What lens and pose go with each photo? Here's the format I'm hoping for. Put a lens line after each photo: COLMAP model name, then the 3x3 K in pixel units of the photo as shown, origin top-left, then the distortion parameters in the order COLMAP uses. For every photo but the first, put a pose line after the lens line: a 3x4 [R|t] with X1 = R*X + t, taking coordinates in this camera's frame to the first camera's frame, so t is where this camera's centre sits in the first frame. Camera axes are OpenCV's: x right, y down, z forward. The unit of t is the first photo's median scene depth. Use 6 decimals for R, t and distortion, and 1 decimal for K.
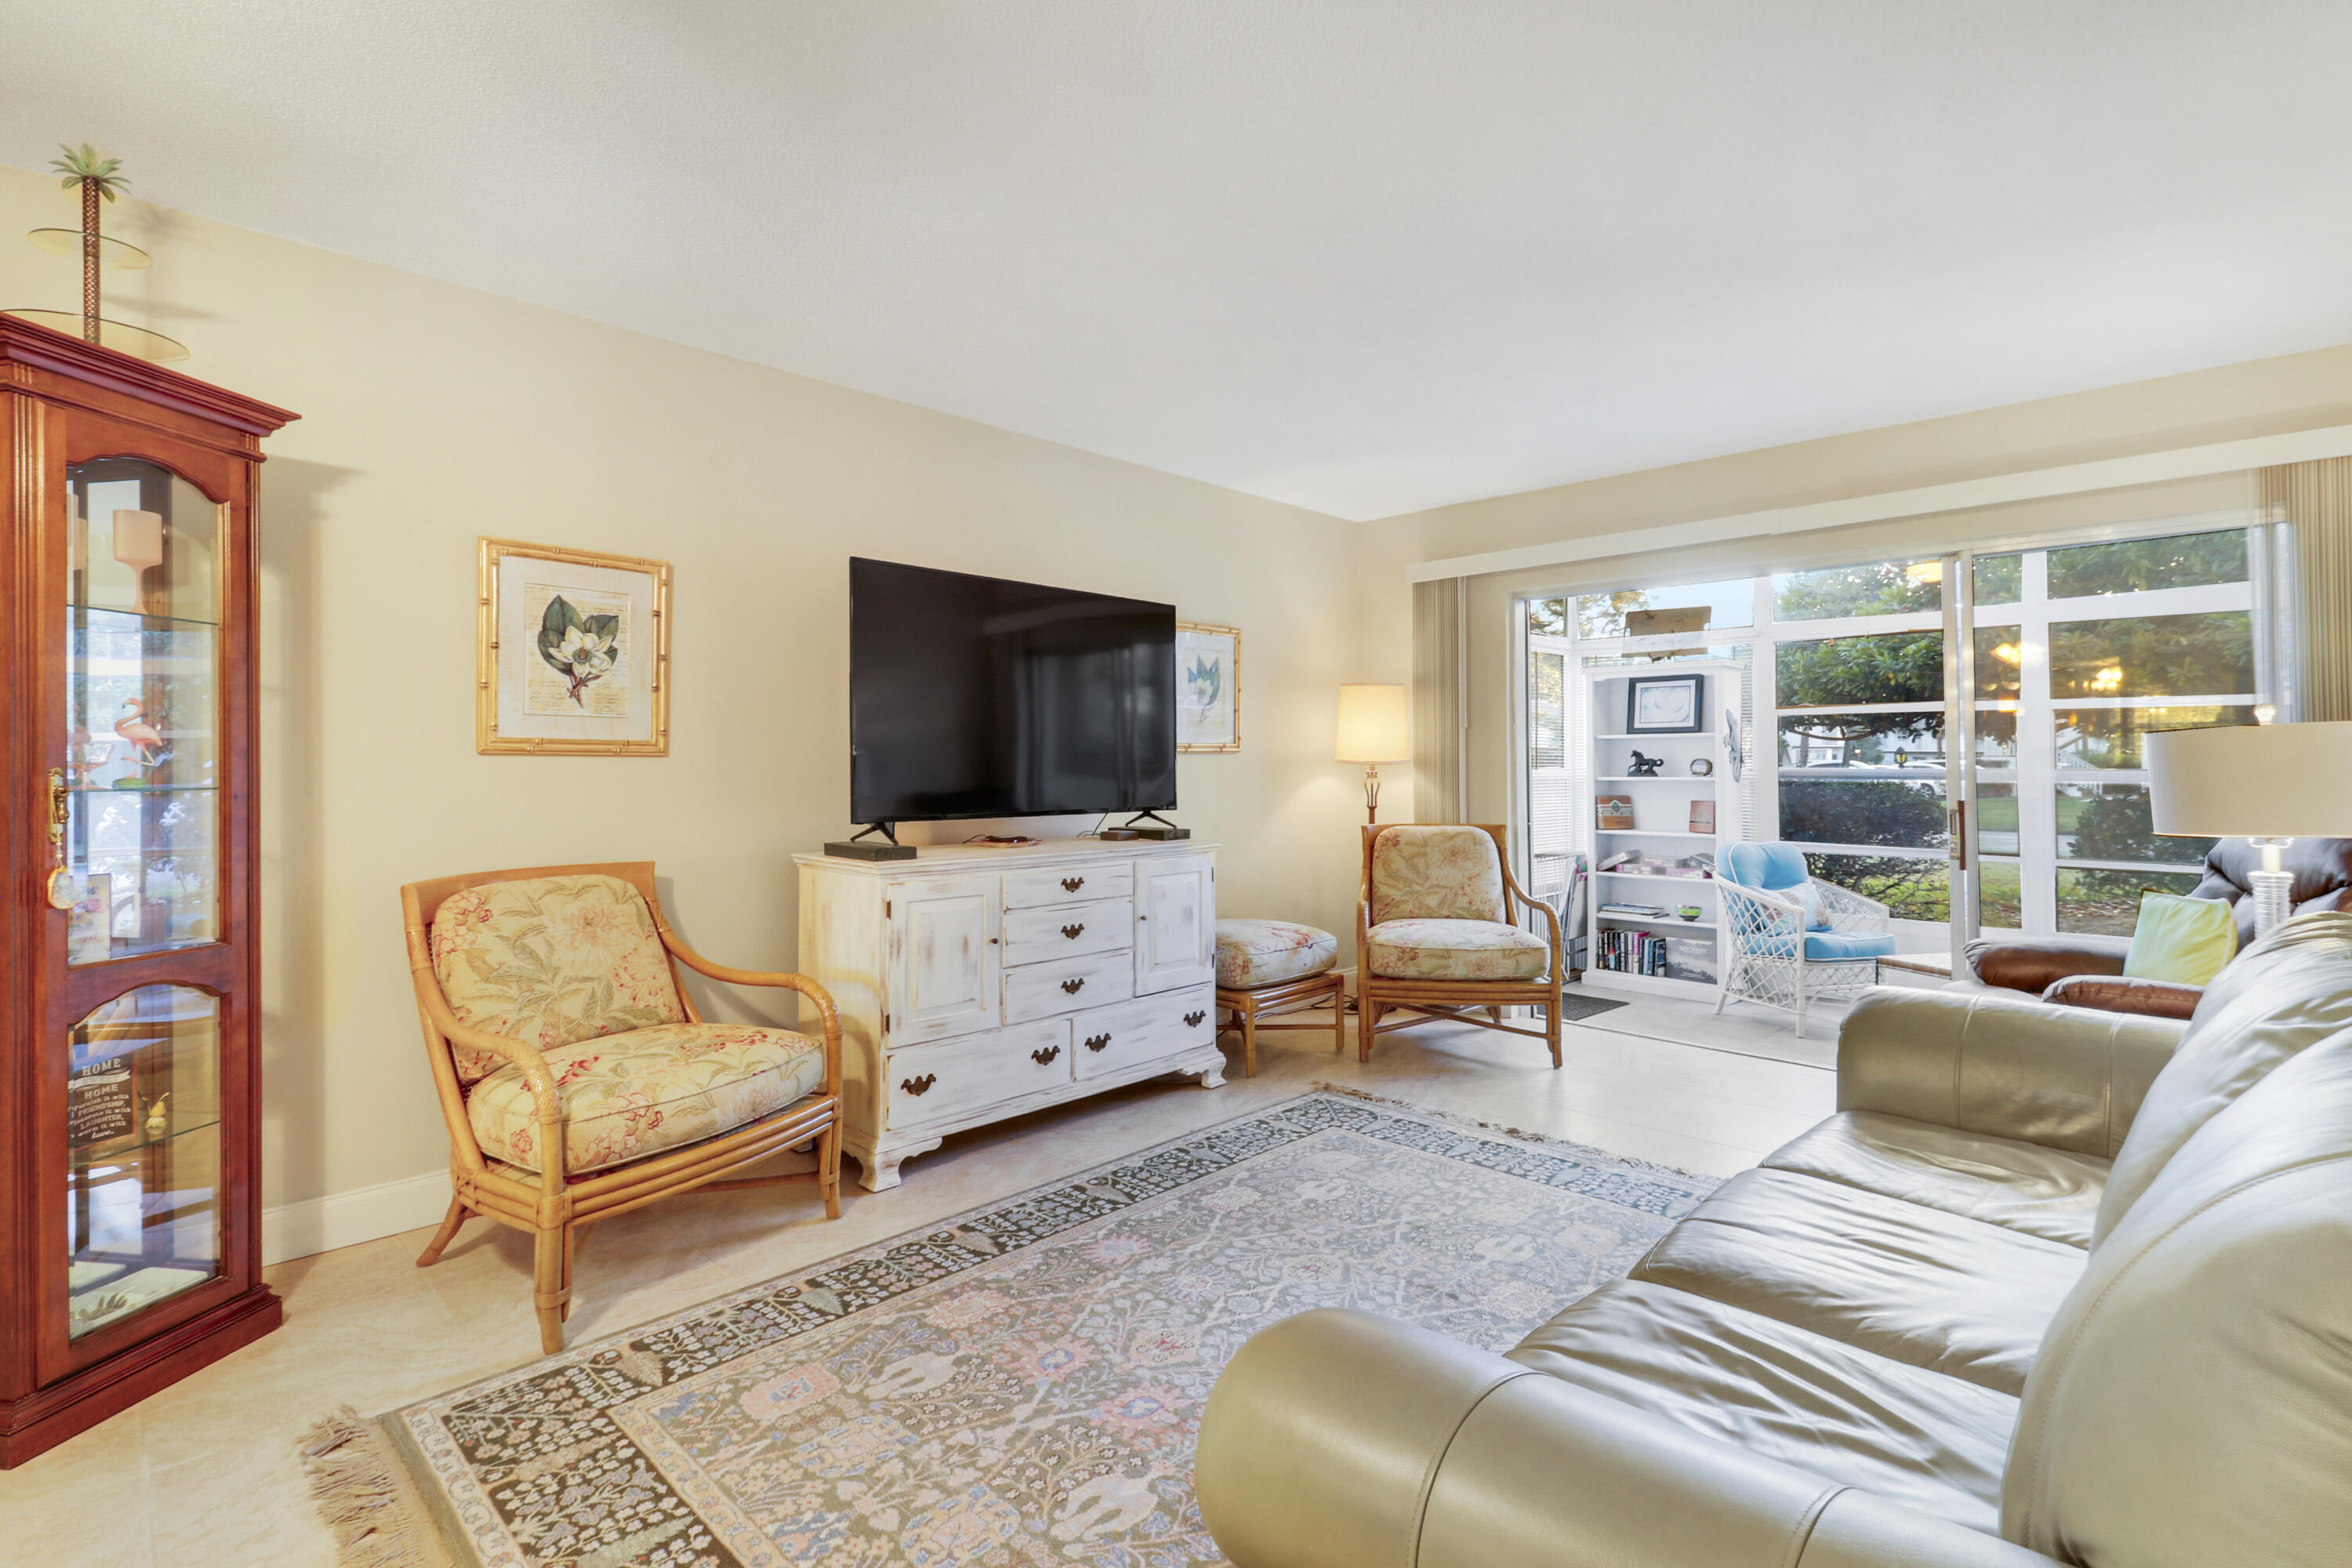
lens RADIAL K [[1110.8, 0, 1216.5], [0, 1110.8, 760.7], [0, 0, 1]] dist [0.006092, -0.012296]
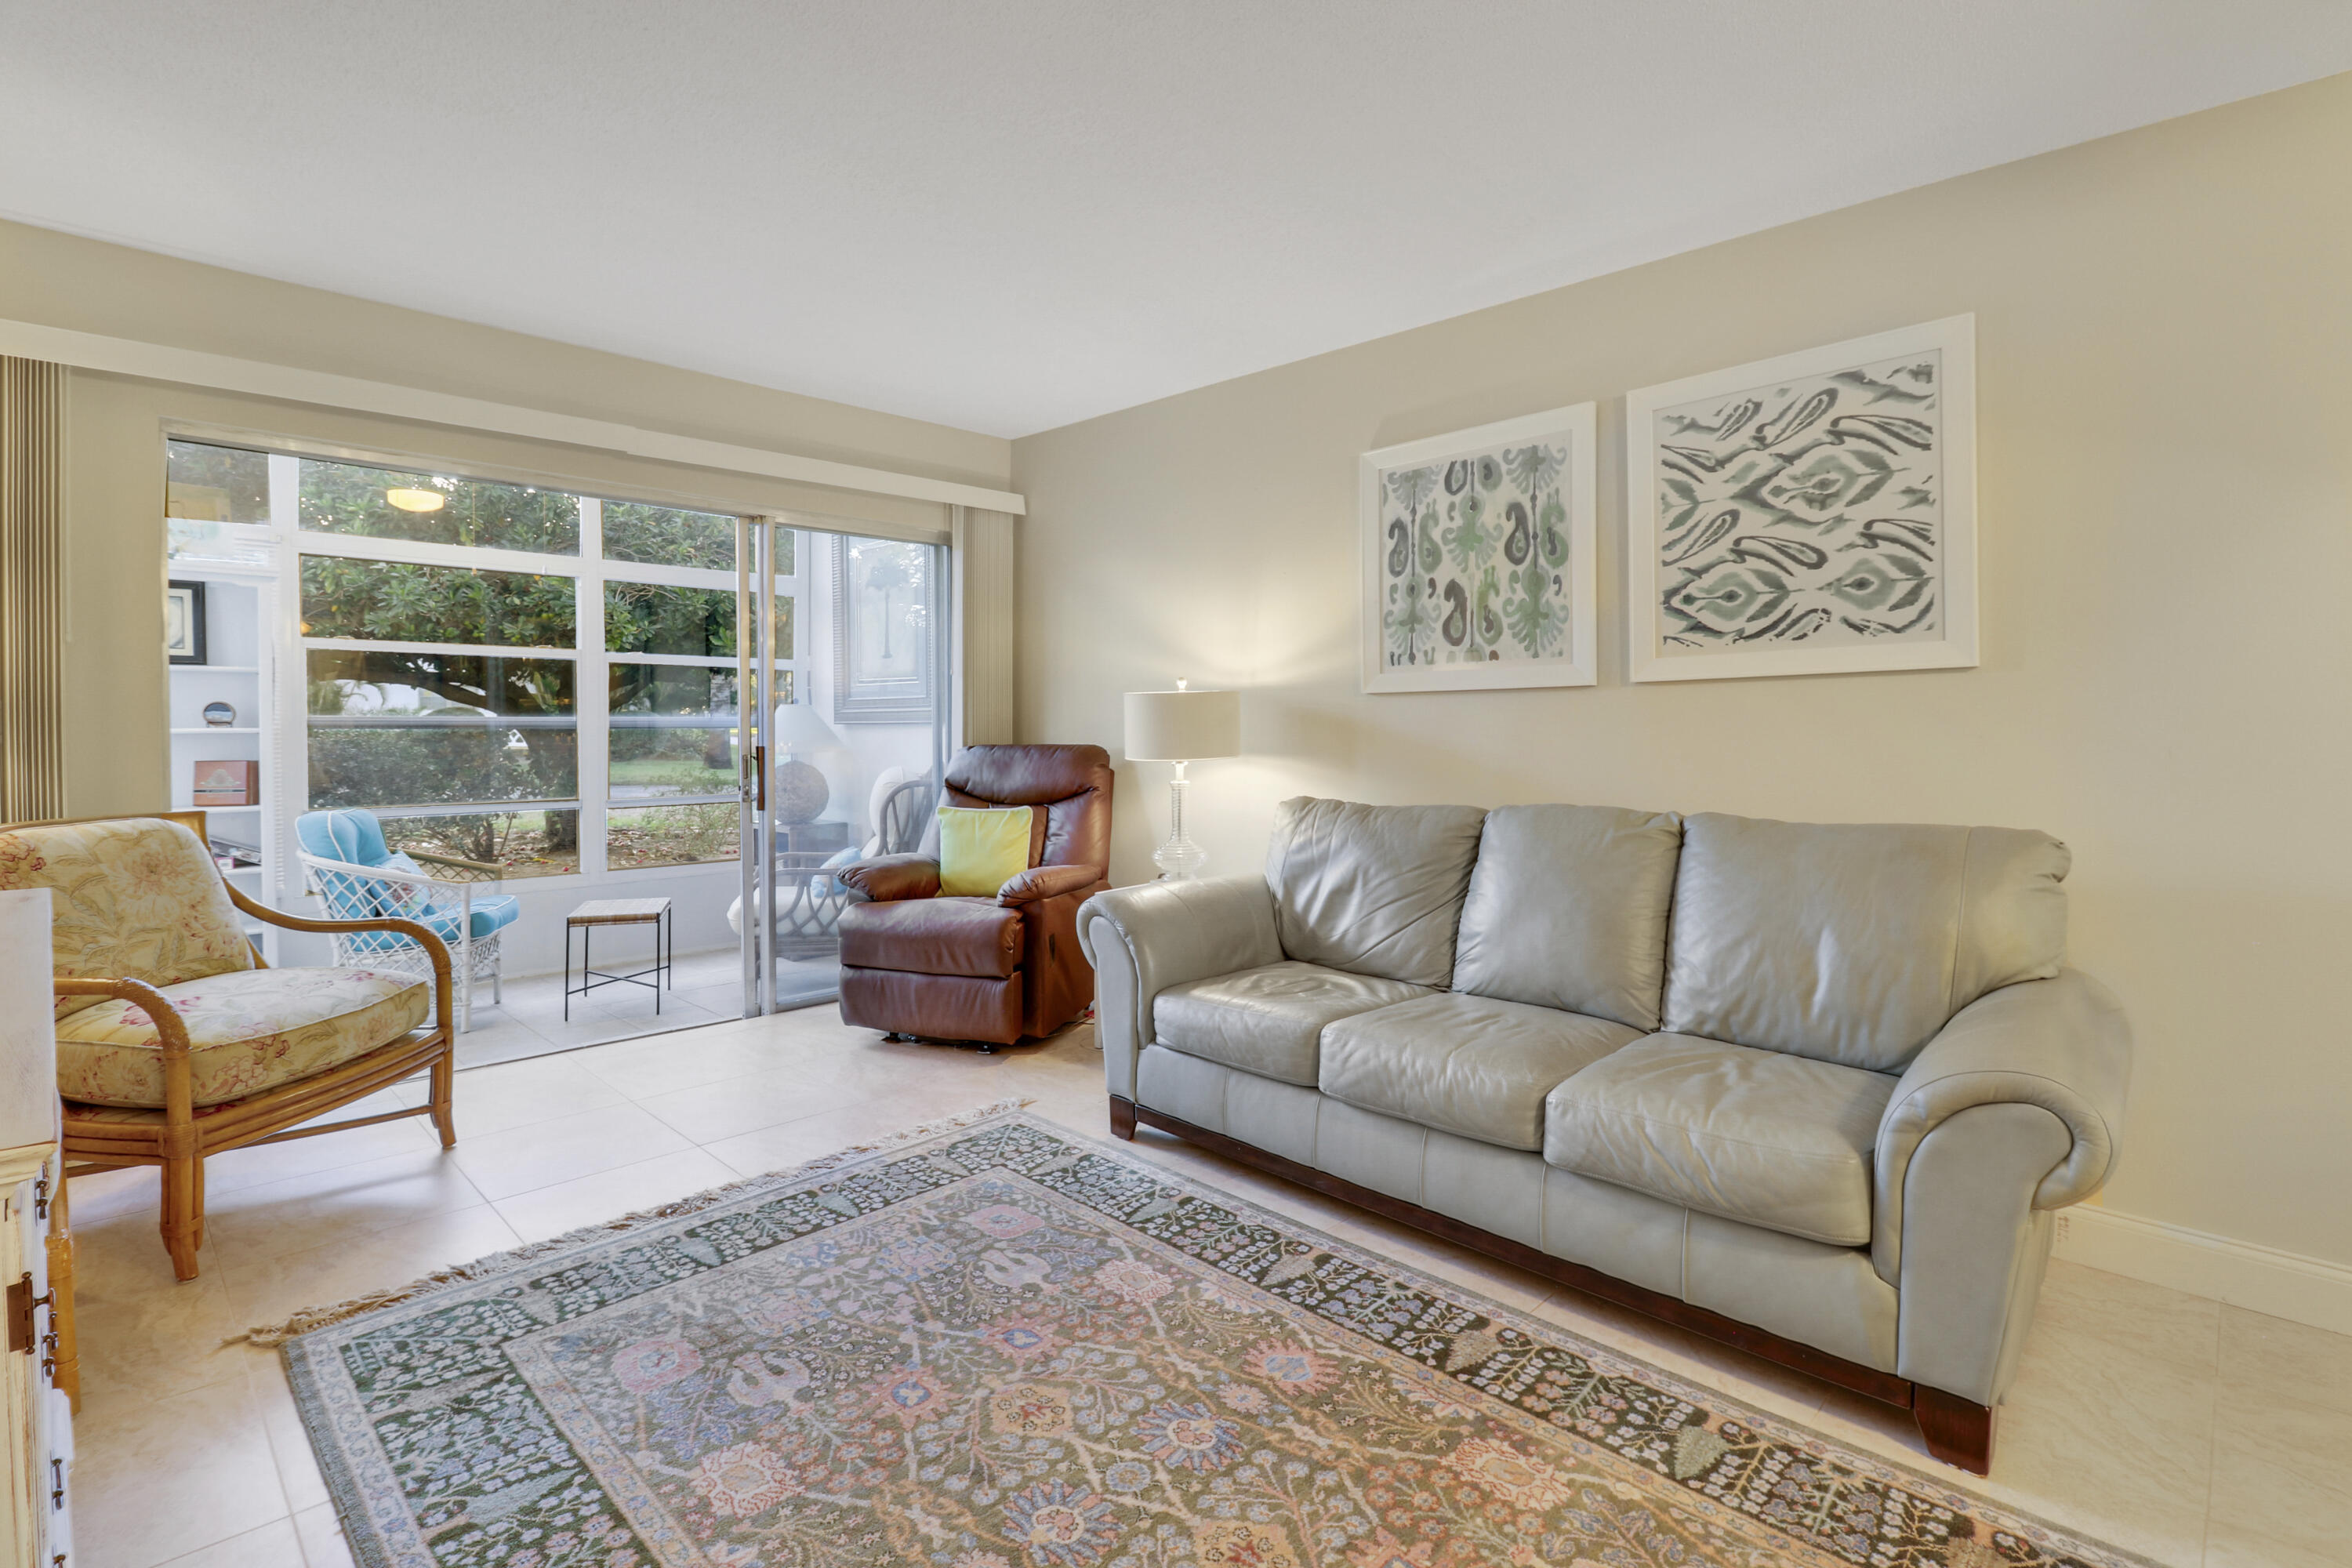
lens RADIAL K [[1115.0, 0, 1180.1], [0, 1115.0, 745.5], [0, 0, 1]] dist [0.001848, -0.007011]
pose [[0.015736, -0.025289, 0.999556, -0.447211], [-0.008183, 0.999643, 0.025420, 0.004699], [-0.999843, -0.008579, 0.015523, 0.637711]]
